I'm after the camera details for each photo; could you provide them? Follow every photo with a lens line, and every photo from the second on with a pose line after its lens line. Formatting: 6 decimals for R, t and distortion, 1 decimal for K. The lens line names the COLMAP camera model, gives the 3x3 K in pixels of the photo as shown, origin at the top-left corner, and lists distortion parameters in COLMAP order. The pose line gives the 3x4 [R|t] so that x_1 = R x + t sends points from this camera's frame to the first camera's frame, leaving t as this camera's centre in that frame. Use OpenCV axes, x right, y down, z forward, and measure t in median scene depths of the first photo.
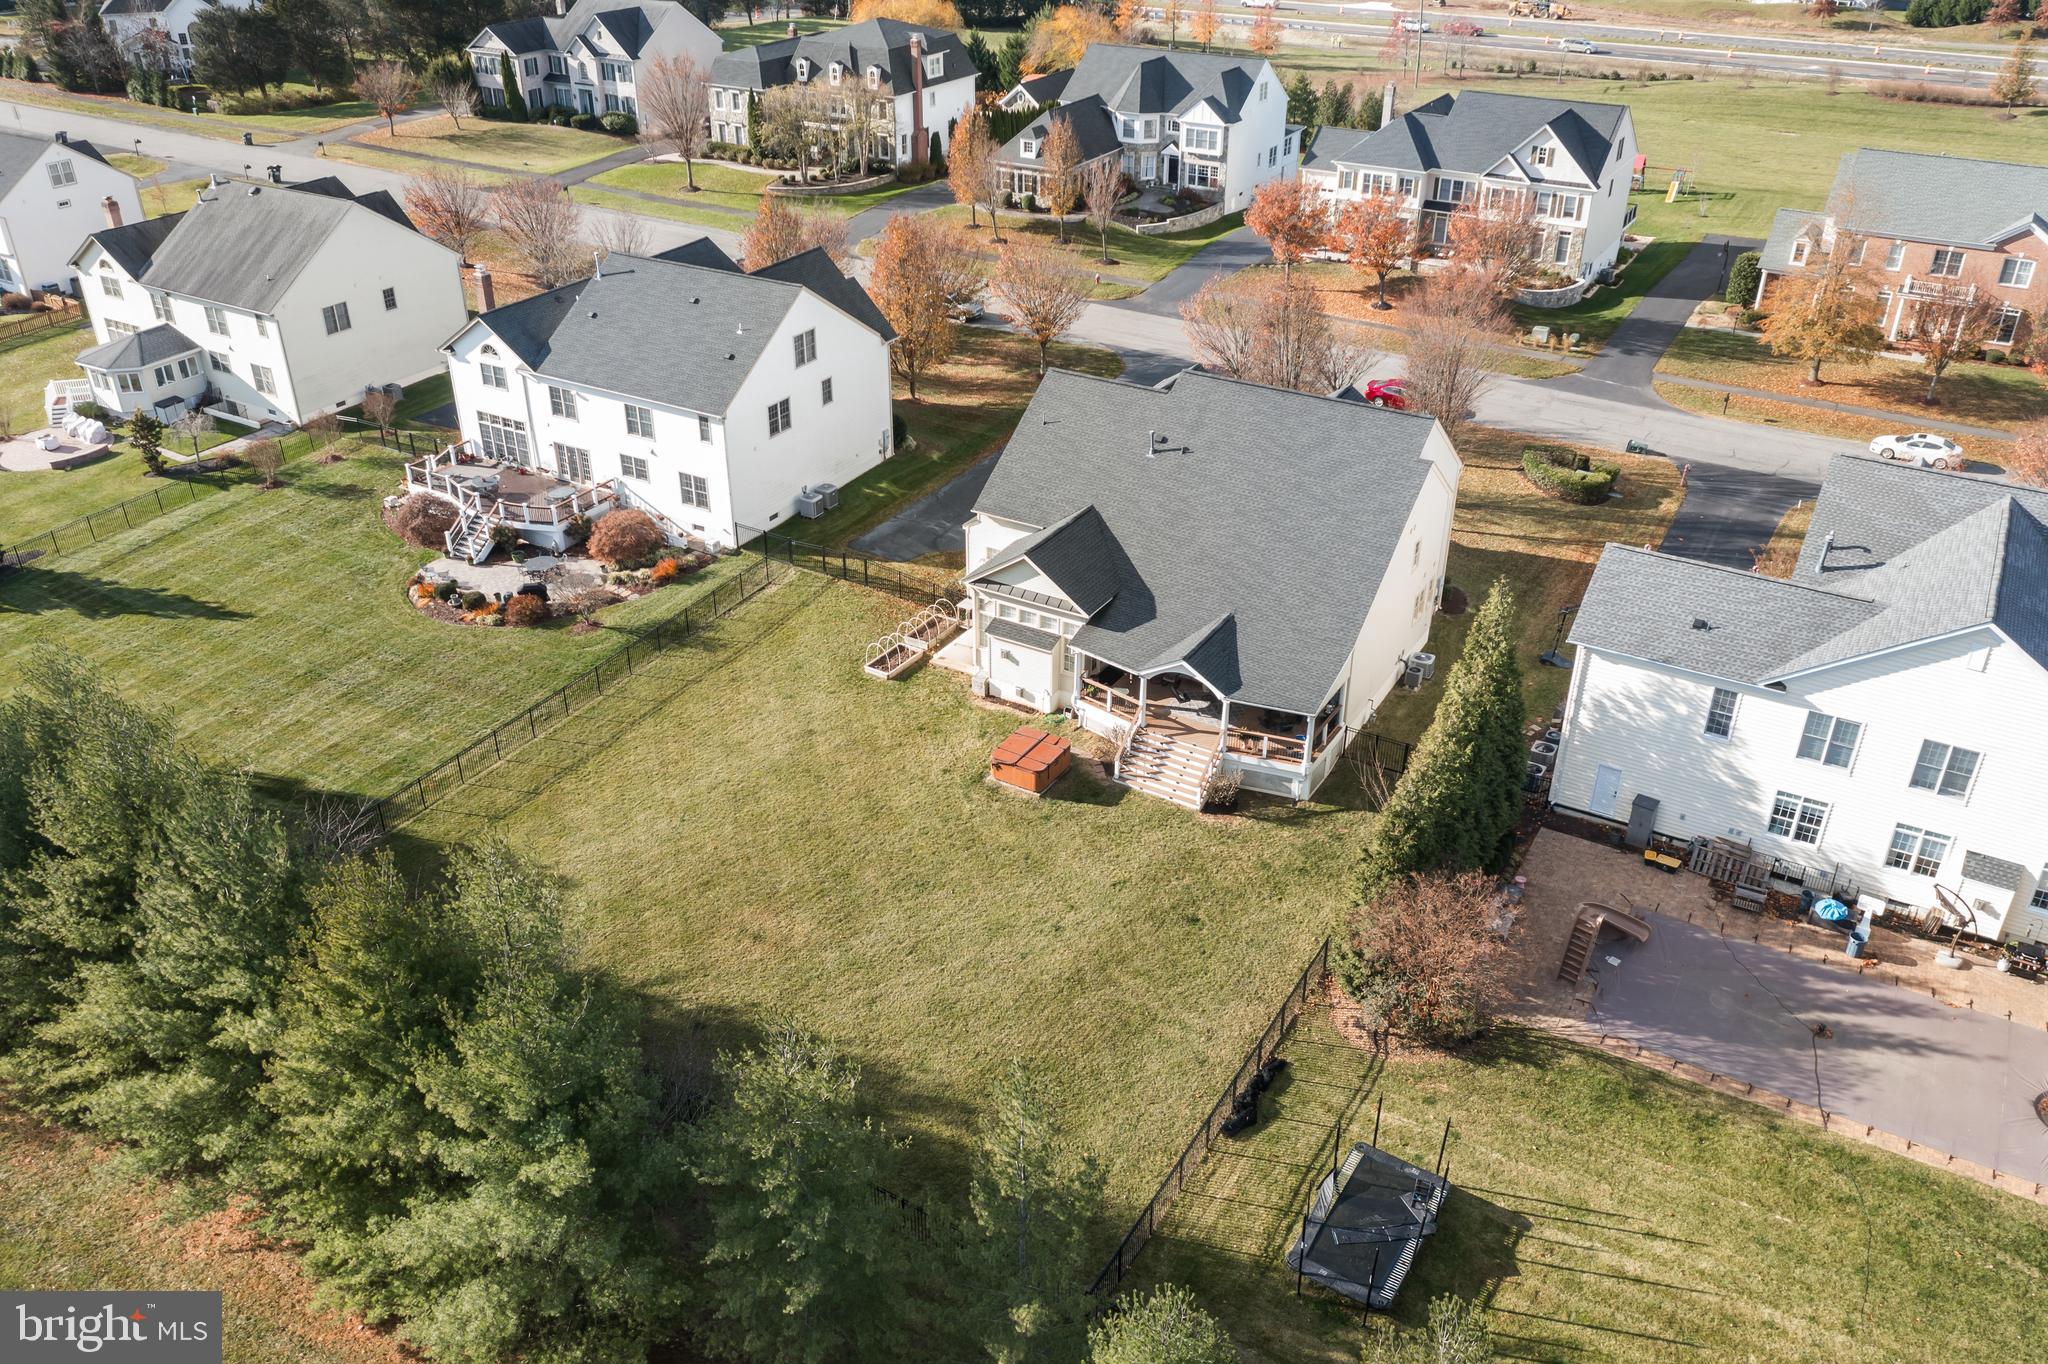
lens RADIAL K [[1629.0, 0, 1024.0], [0, 1629.0, 682.0], [0, 0, 1]] dist [-0.008153, 0.006754]
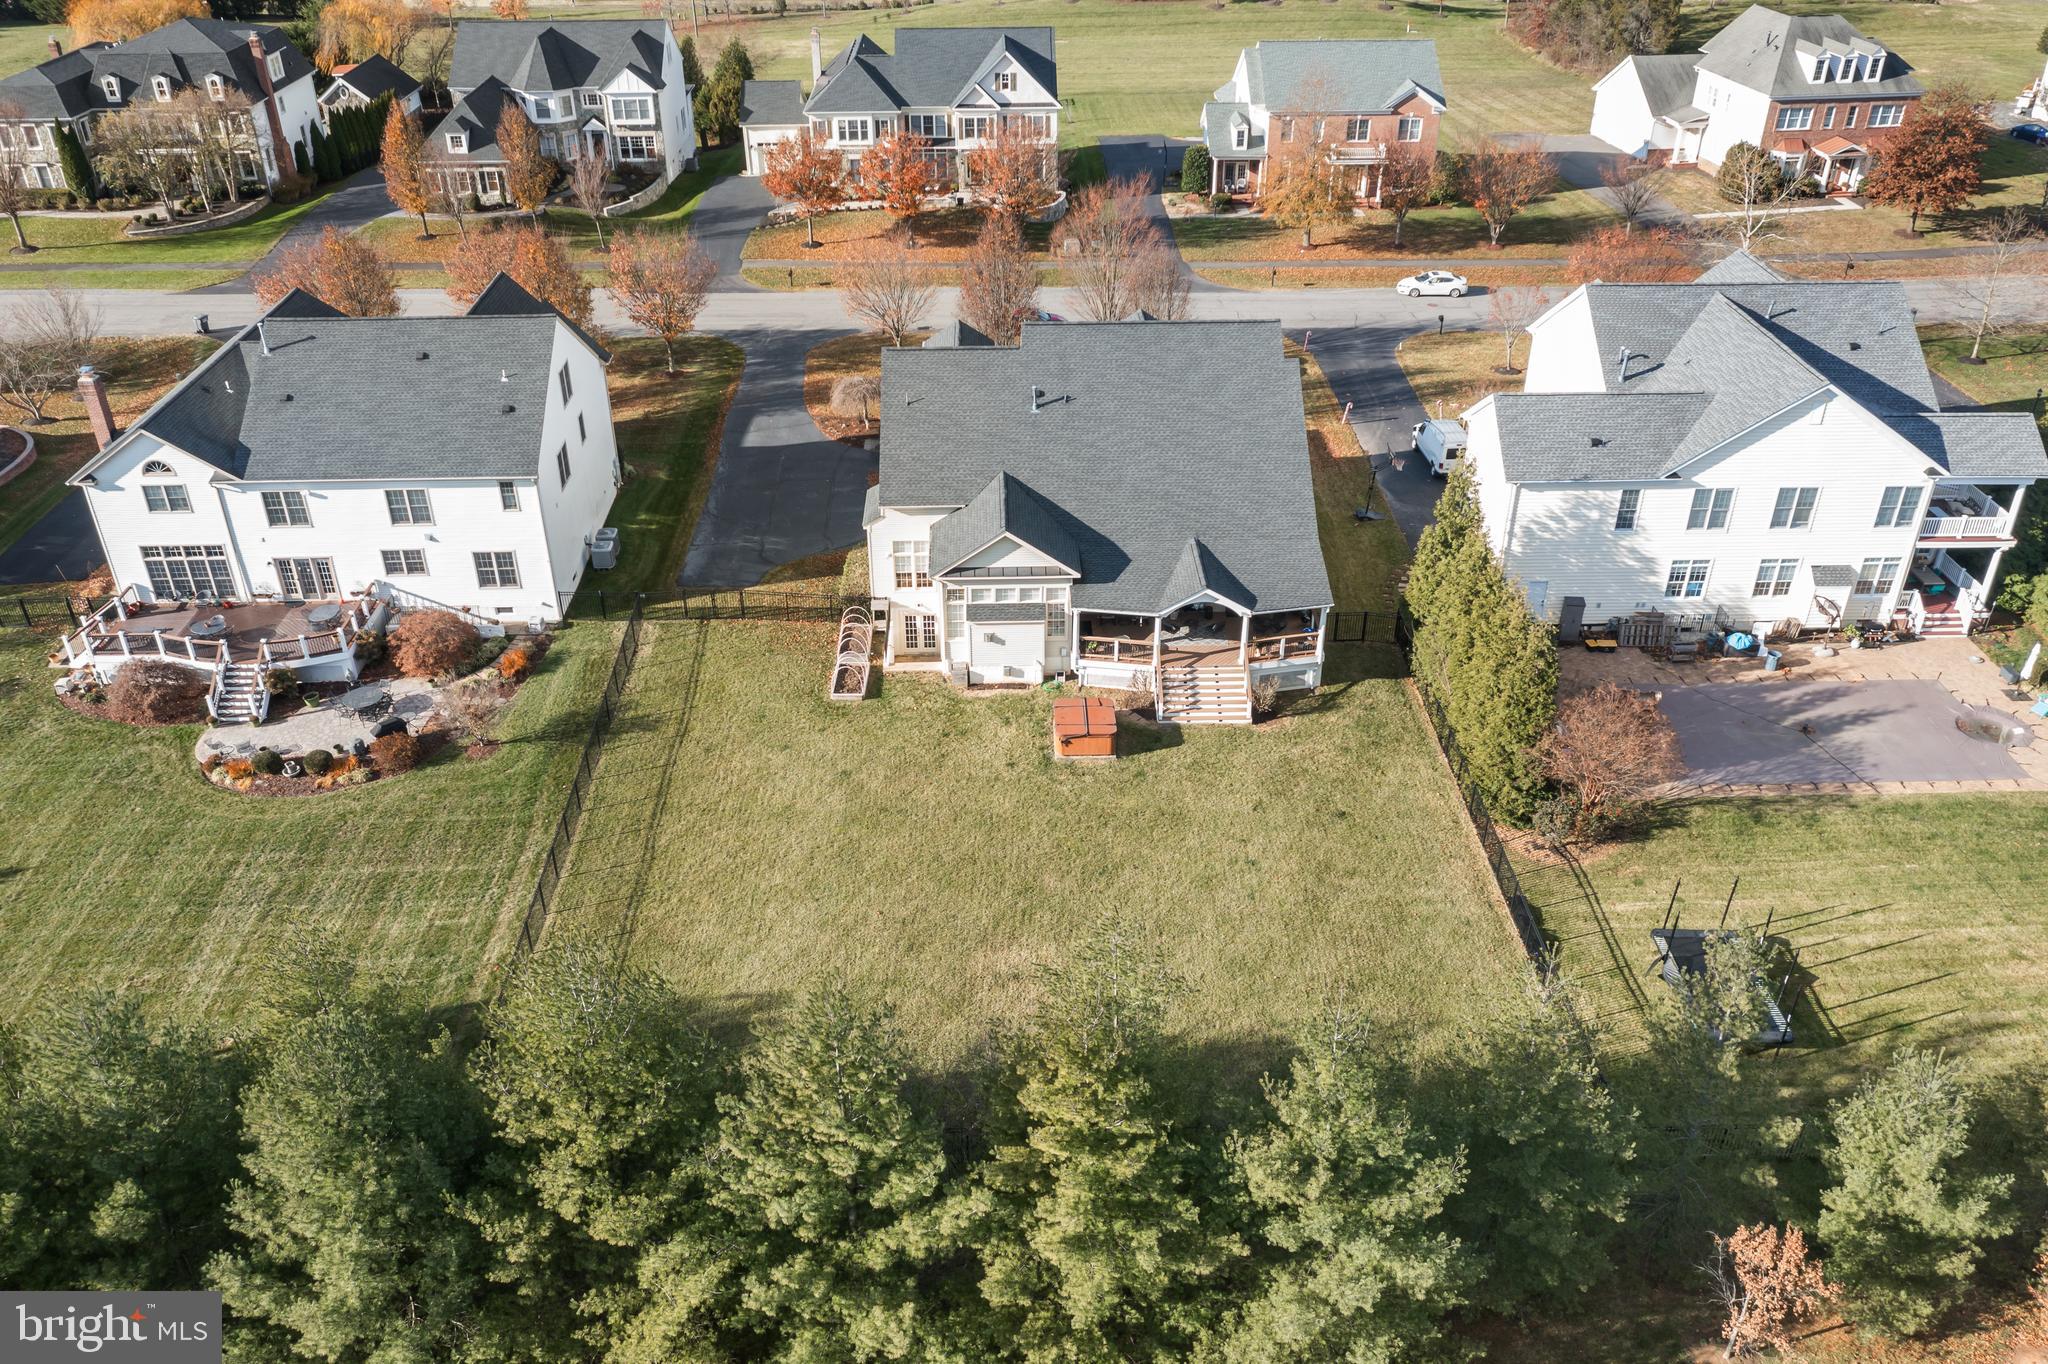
lens RADIAL K [[1629.0, 0, 1024.0], [0, 1629.0, 682.0], [0, 0, 1]] dist [-0.008153, 0.006754]
pose [[0.847479, -0.282561, 0.449376, -0.371064], [0.270090, 0.958313, 0.093209, -0.064779], [-0.456980, 0.042379, 0.888467, 0.103283]]
